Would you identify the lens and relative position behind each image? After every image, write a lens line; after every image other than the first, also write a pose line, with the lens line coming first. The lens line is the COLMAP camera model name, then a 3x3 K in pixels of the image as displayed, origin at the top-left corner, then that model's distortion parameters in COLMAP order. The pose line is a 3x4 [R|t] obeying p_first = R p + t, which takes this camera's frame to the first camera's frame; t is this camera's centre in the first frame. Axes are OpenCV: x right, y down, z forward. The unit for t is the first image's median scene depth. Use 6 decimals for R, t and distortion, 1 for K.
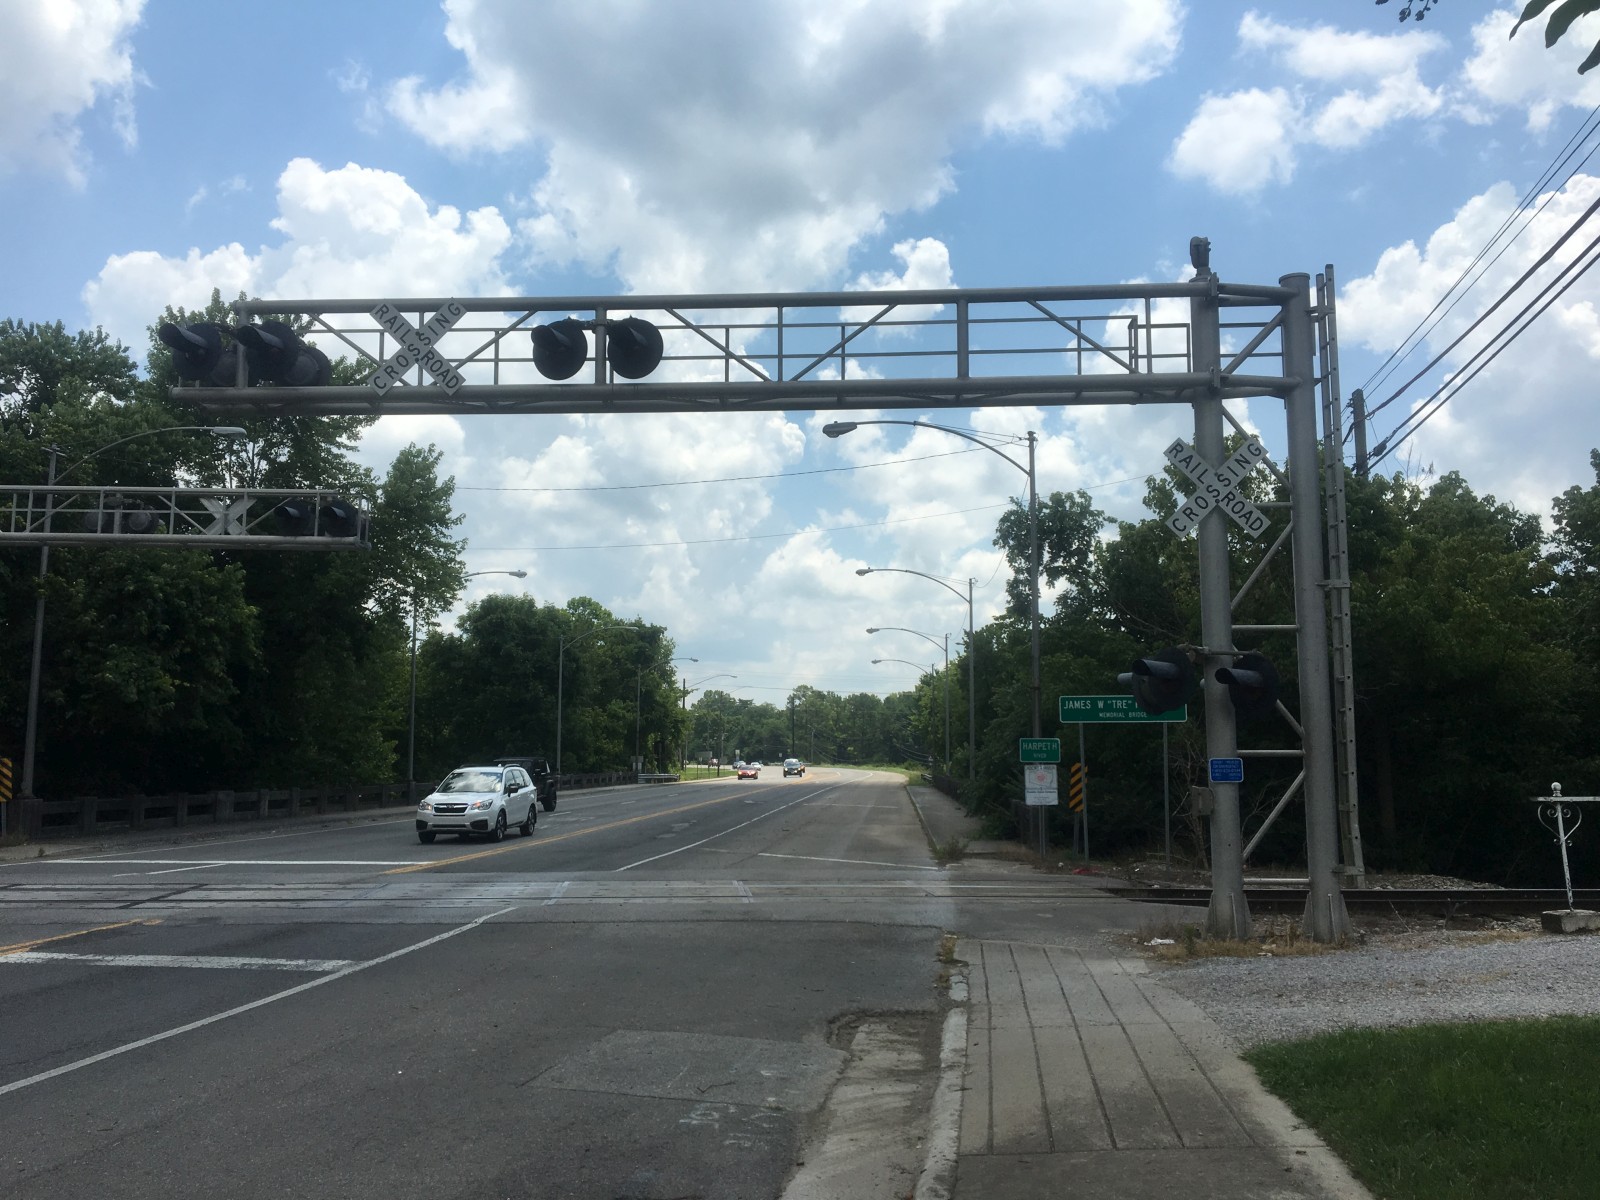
lens RADIAL K [[1365.8, 0, 781.7], [0, 1365.8, 608.5], [0, 0, 1]] dist [0.119046, -0.164653]
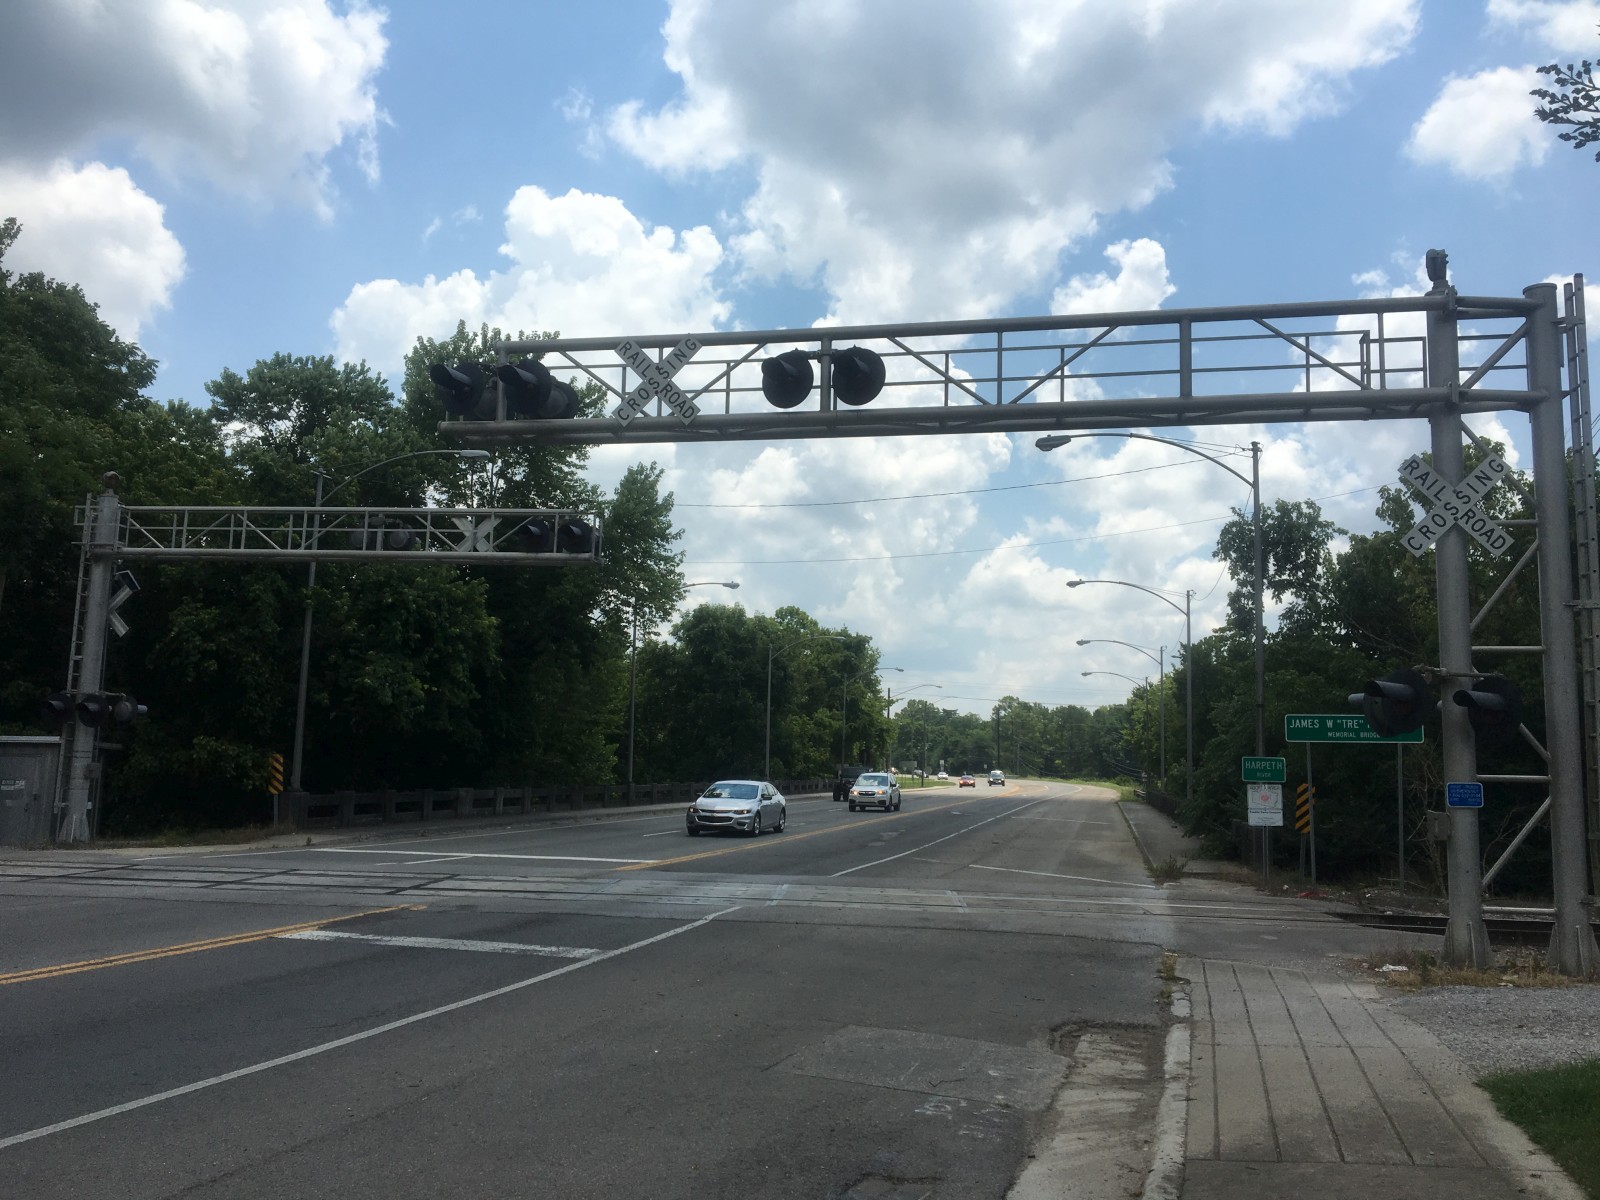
lens RADIAL K [[1365.8, 0, 781.7], [0, 1365.8, 608.5], [0, 0, 1]] dist [0.119046, -0.164653]
pose [[0.988973, 0.003990, -0.148042, -0.006972], [-0.004927, 0.999970, -0.005963, -0.004515], [0.148014, 0.006627, 0.988963, -0.030201]]
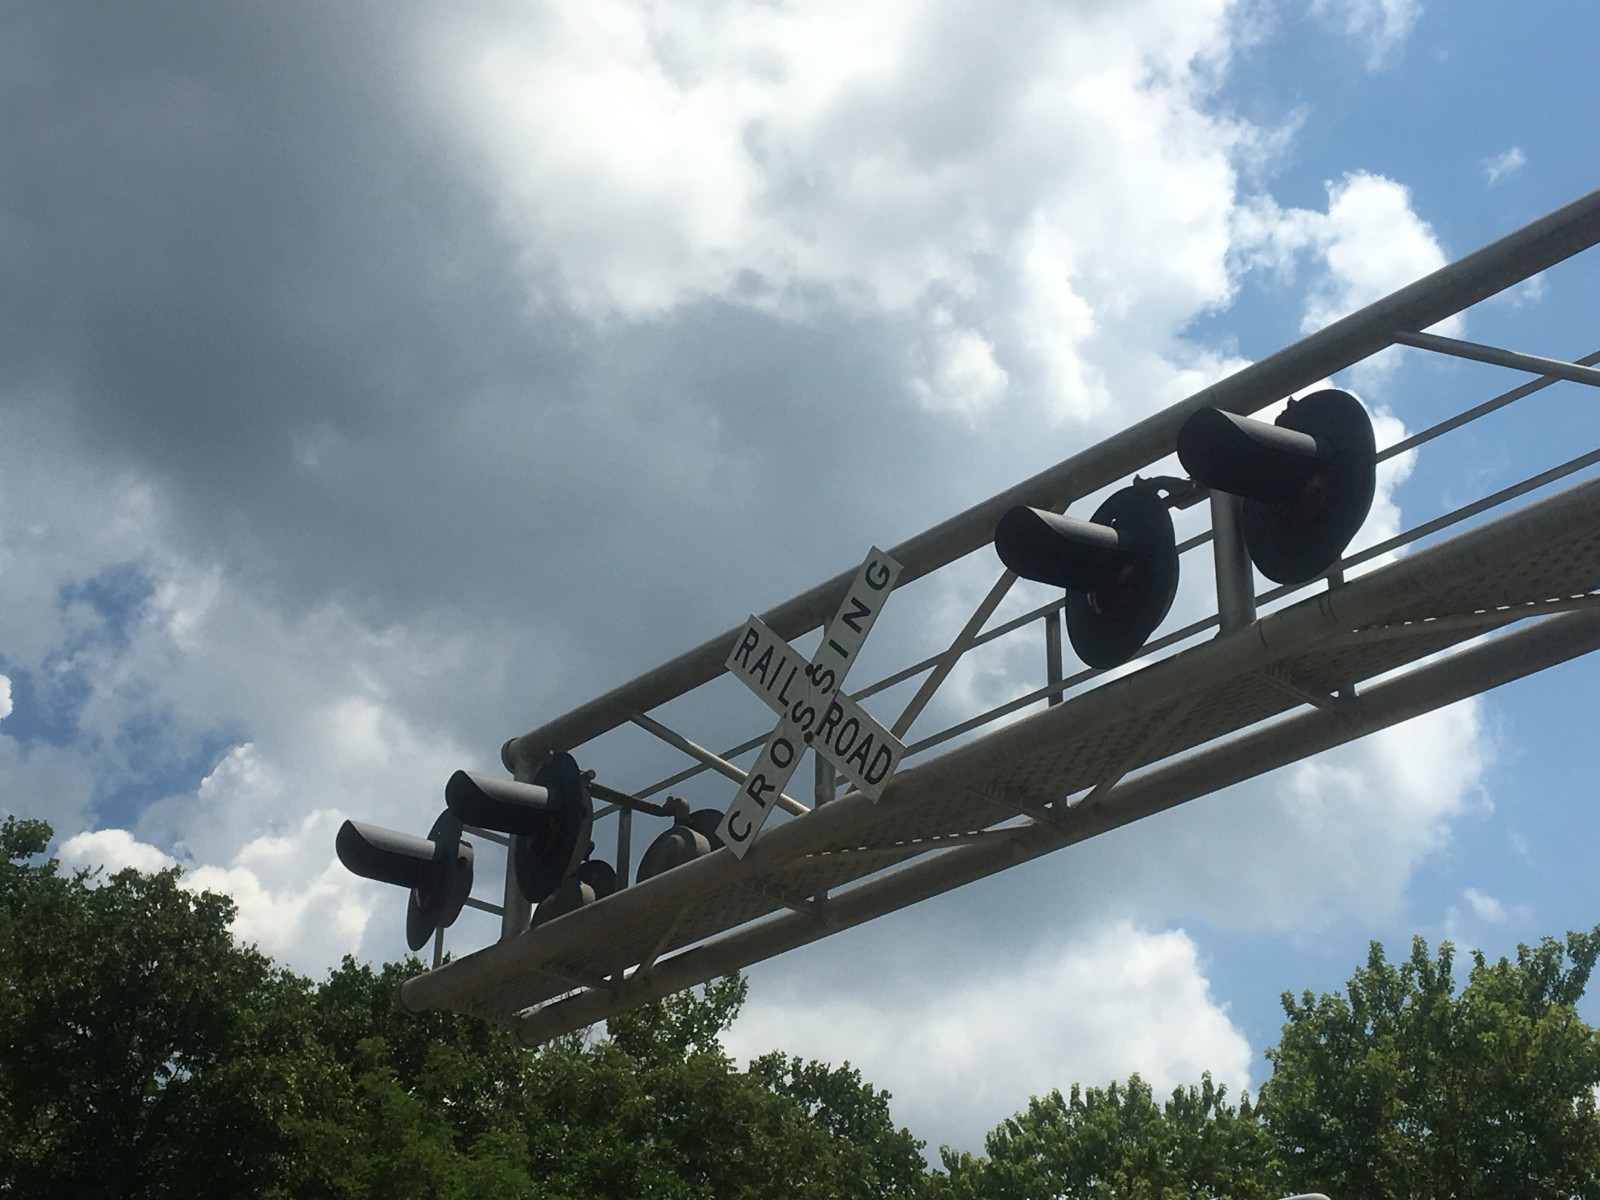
lens RADIAL K [[2645.9, 0, 800.0], [0, 2645.9, 600.0], [0, 0, 1]] dist [0.265871, 0.017906]
pose [[0.720873, -0.318376, -0.615613, 0.128942], [0.061745, 0.914214, -0.400500, 0.048095], [0.690311, 0.250698, 0.678690, 0.389430]]
